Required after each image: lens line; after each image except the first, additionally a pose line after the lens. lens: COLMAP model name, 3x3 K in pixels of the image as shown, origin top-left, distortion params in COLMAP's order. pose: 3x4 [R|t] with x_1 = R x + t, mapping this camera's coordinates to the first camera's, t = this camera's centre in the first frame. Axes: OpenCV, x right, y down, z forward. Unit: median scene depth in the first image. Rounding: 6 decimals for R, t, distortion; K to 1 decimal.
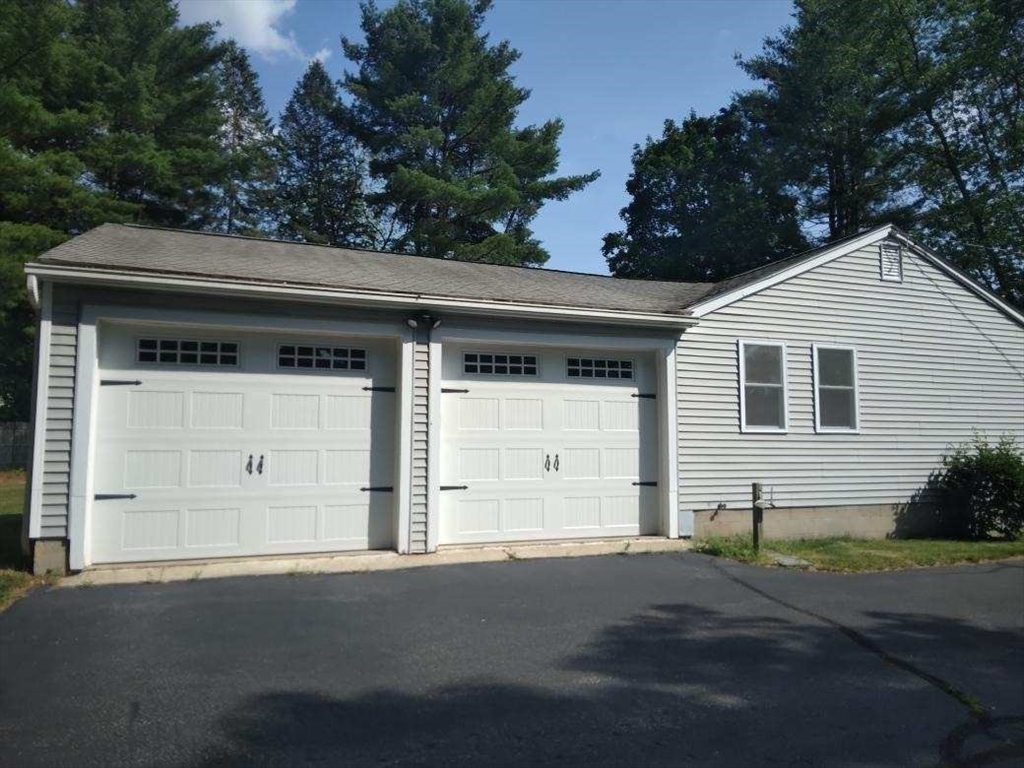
lens RADIAL K [[755.3, 0, 512.0], [0, 755.3, 384.0], [0, 0, 1]] dist [0.054577, -0.090246]
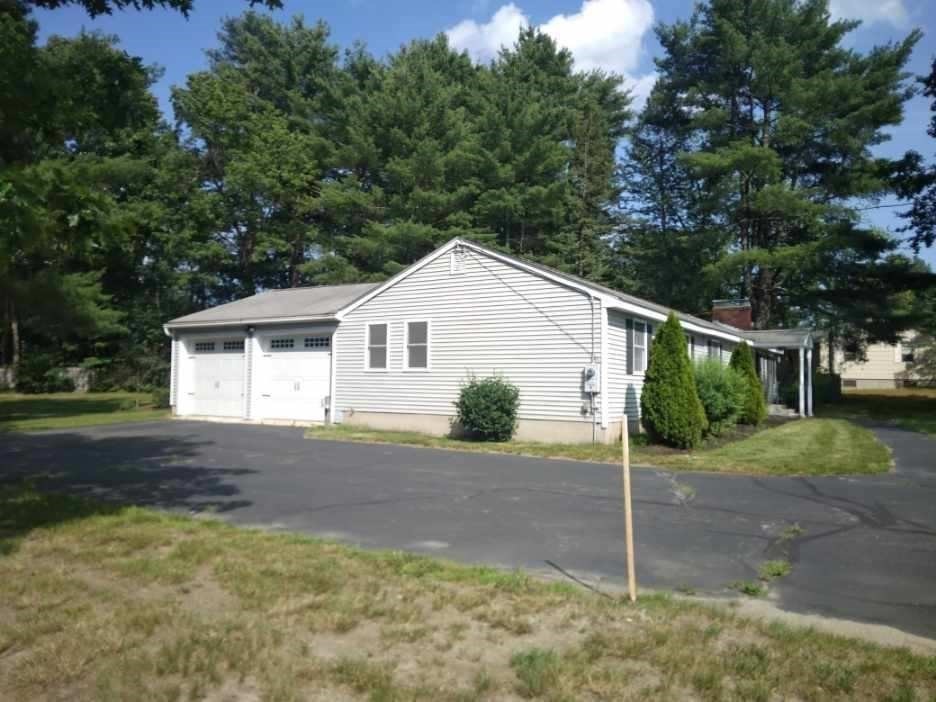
lens RADIAL K [[690.4, 0, 468.0], [0, 690.4, 351.0], [0, 0, 1]] dist [0.054577, -0.090246]
pose [[0.545440, -0.040130, -0.837188, 1.916271], [0.040778, 0.998941, -0.021316, 0.060435], [0.837157, -0.022513, 0.546499, 0.279809]]
